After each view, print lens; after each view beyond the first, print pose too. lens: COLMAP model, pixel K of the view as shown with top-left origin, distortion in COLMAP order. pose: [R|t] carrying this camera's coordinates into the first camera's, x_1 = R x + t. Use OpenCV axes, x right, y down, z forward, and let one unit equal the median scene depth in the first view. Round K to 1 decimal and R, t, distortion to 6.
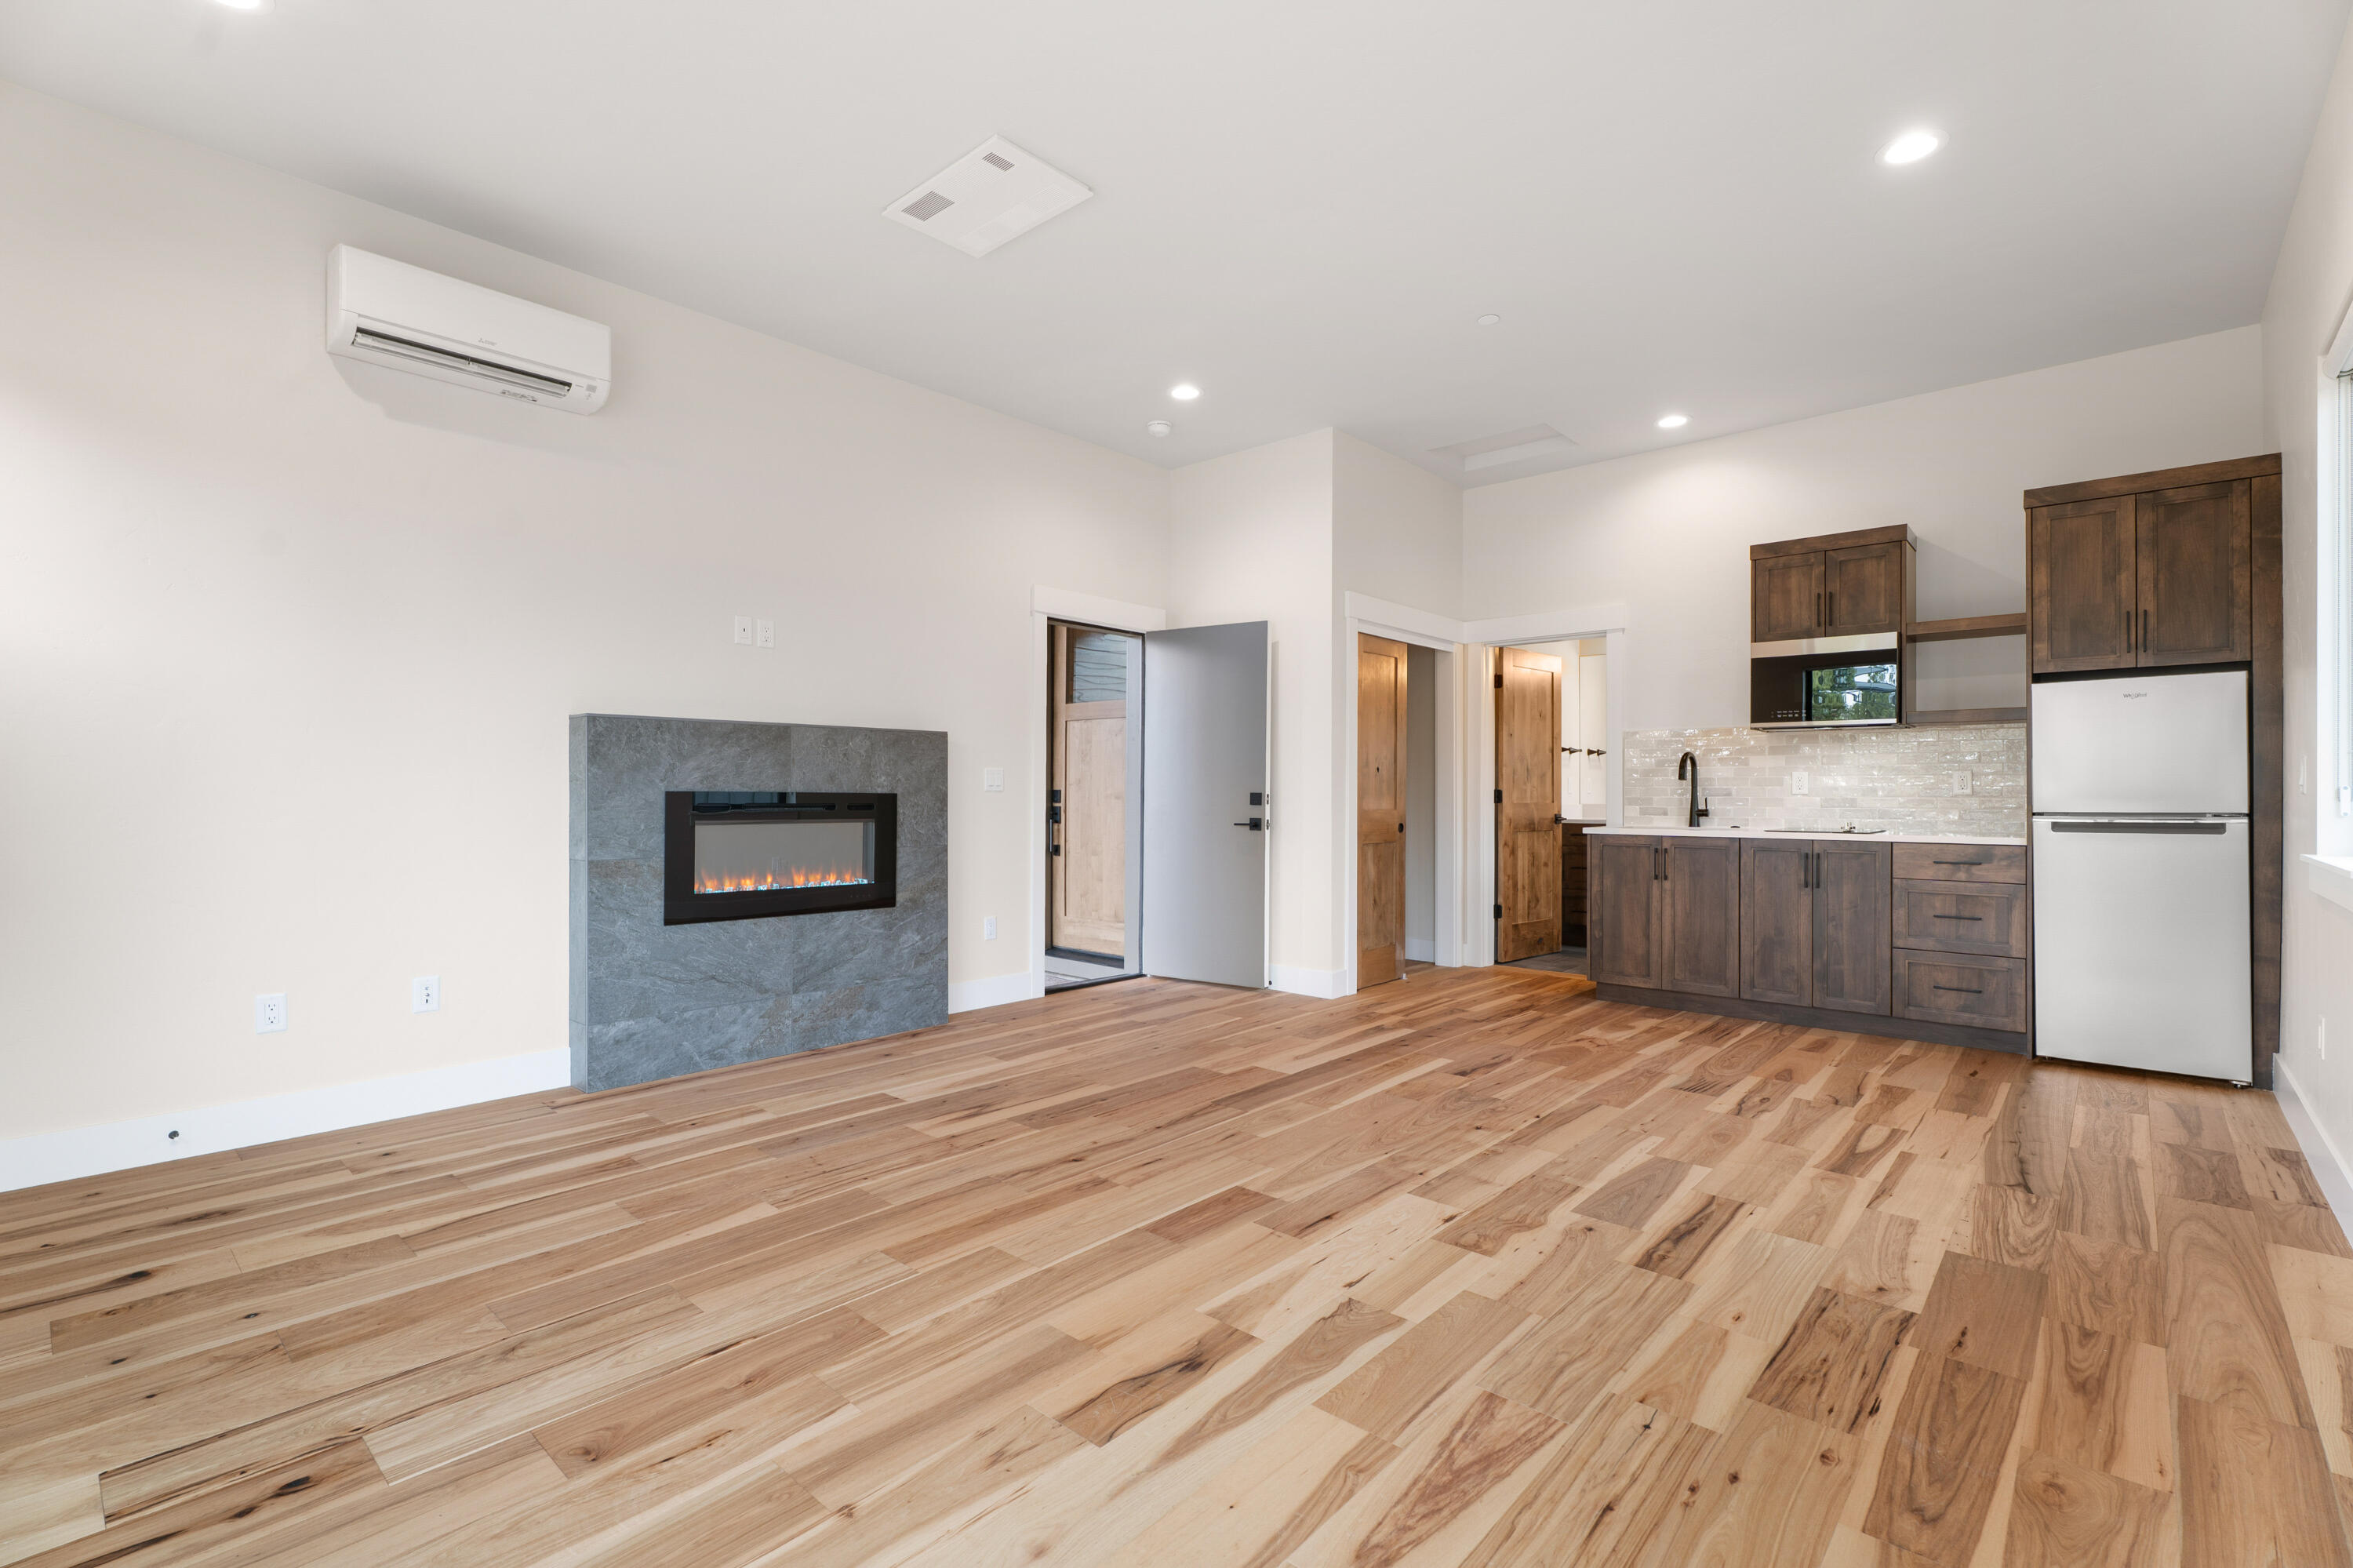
lens RADIAL K [[1056.4, 0, 1178.6], [0, 1056.4, 787.9], [0, 0, 1]] dist [0.005127, -0.003157]
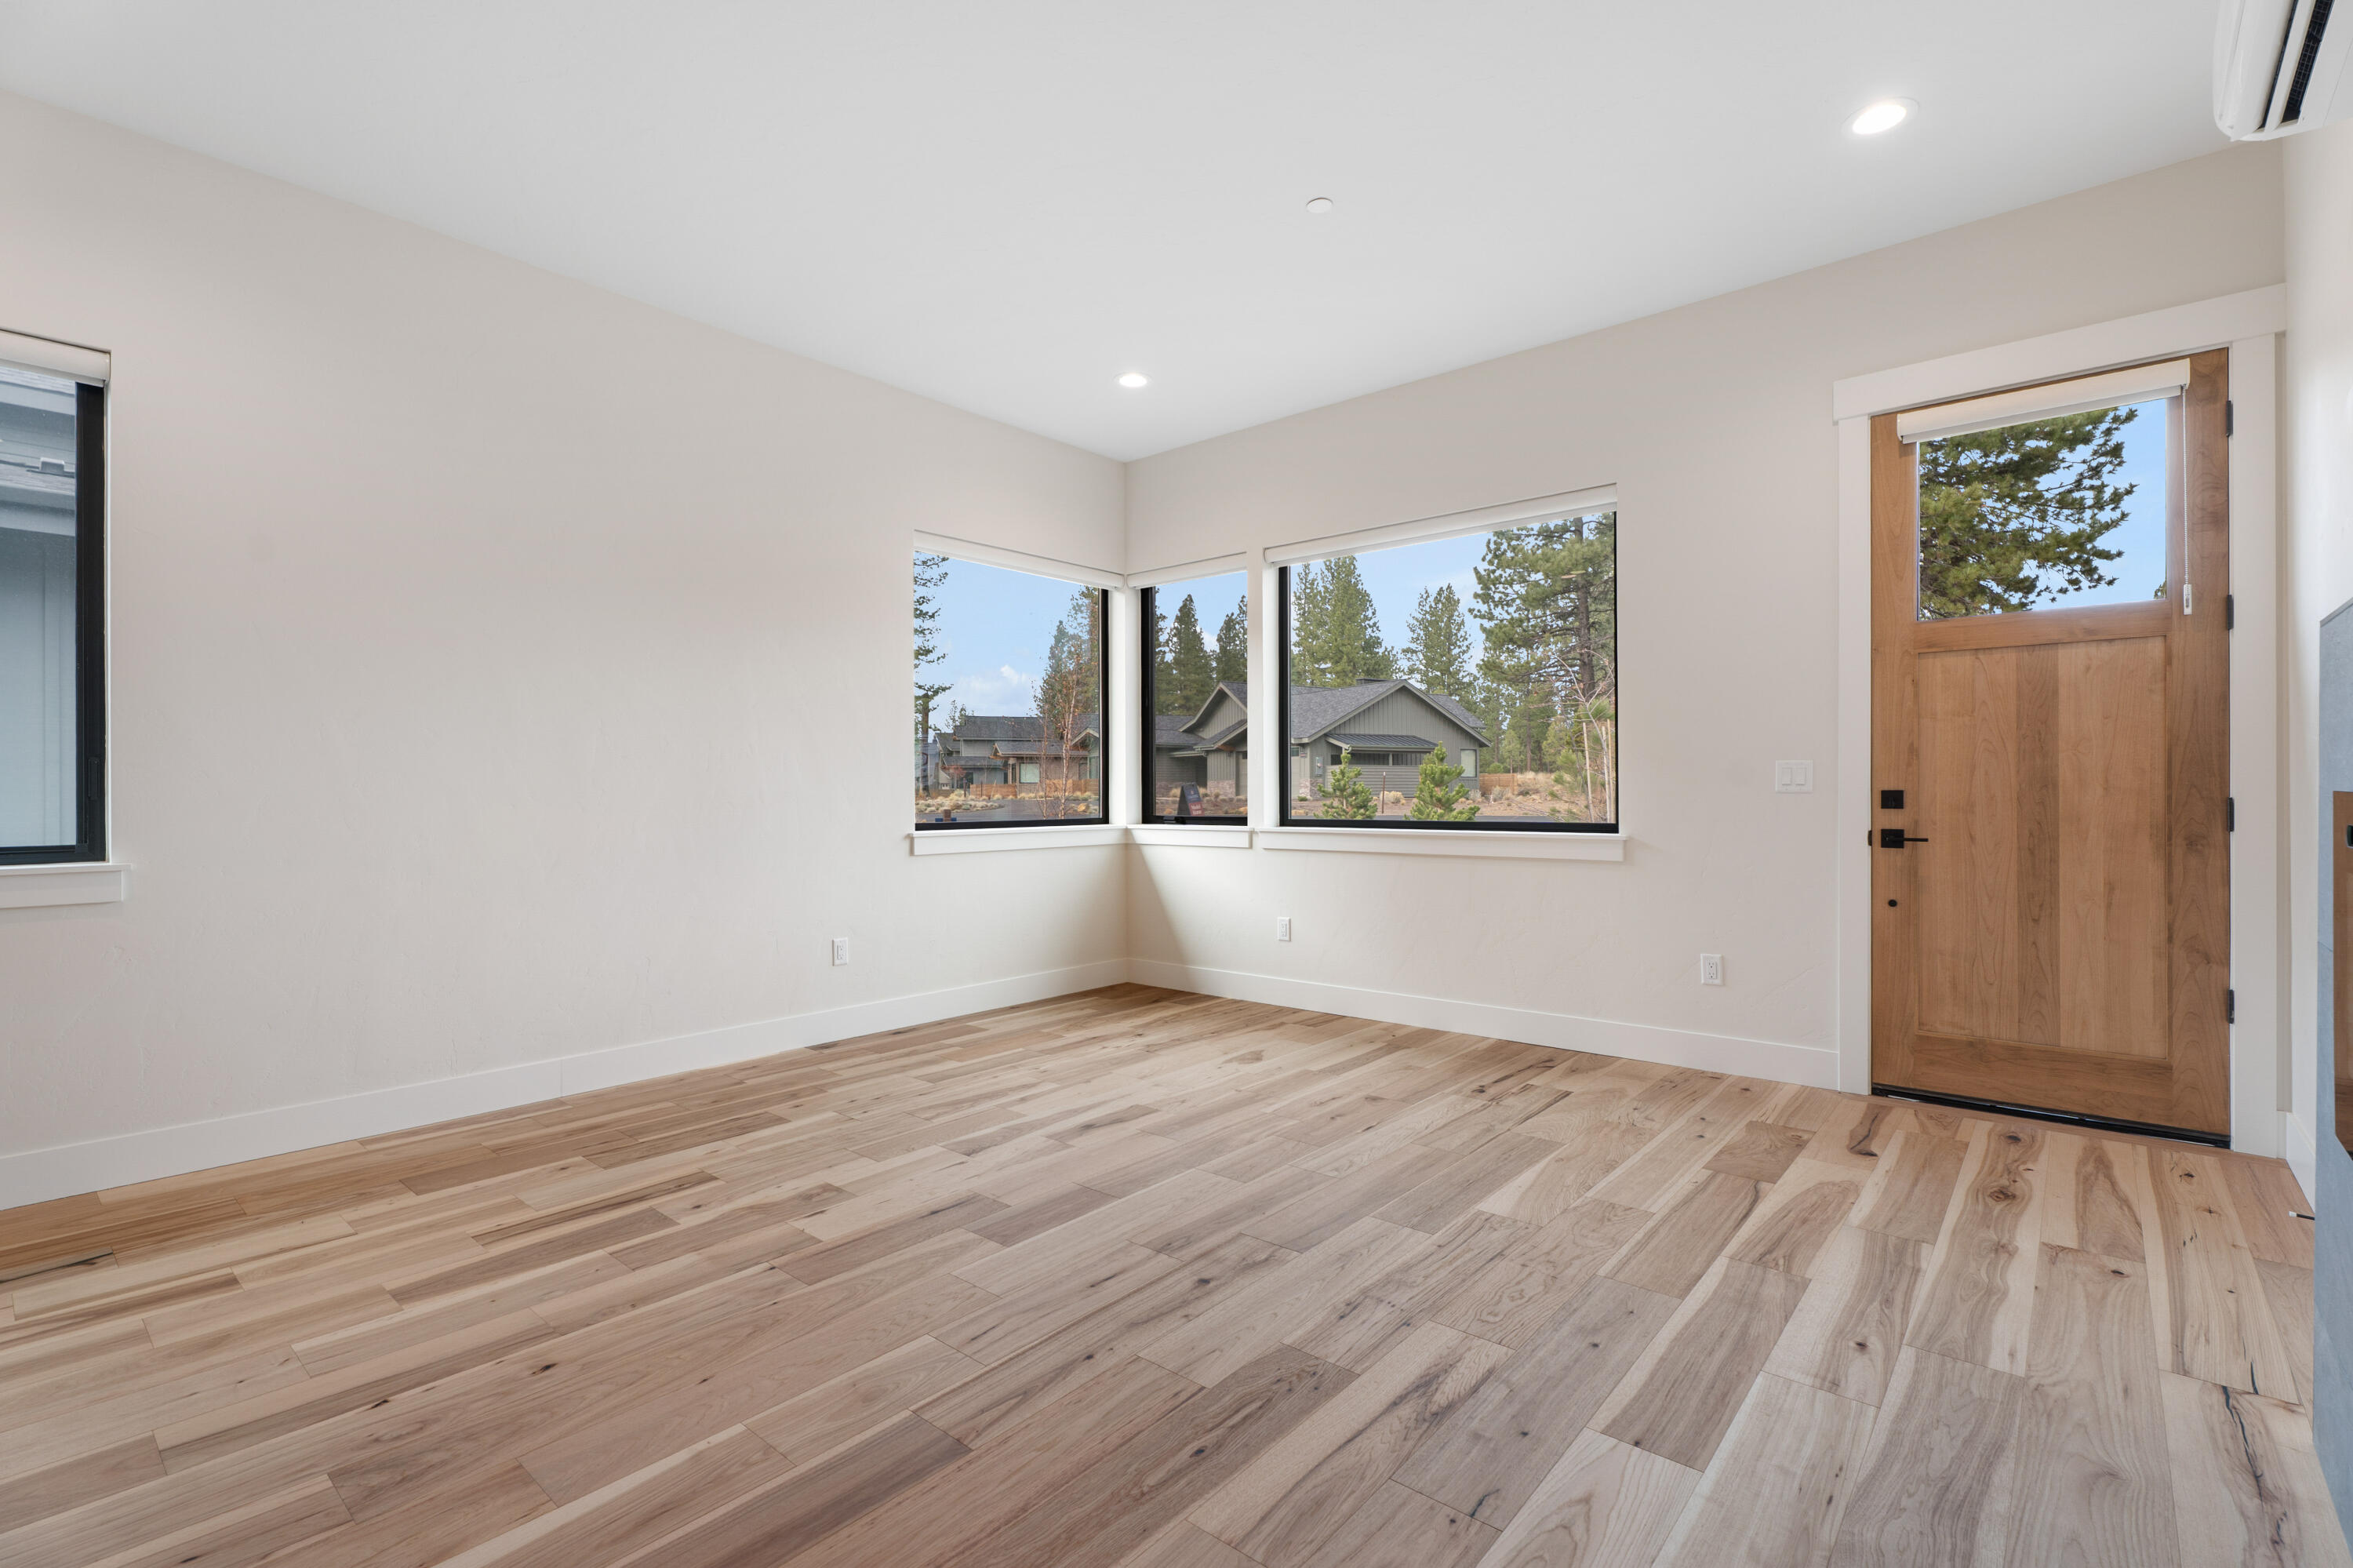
lens RADIAL K [[1056.4, 0, 1174.4], [0, 1056.4, 788.8], [0, 0, 1]] dist [0.005127, -0.003157]
pose [[-0.999822, 0.002233, -0.018720, -0.070648], [0.002383, 0.999965, -0.007980, 0.005330], [0.018701, -0.008023, -0.999793, 2.002654]]
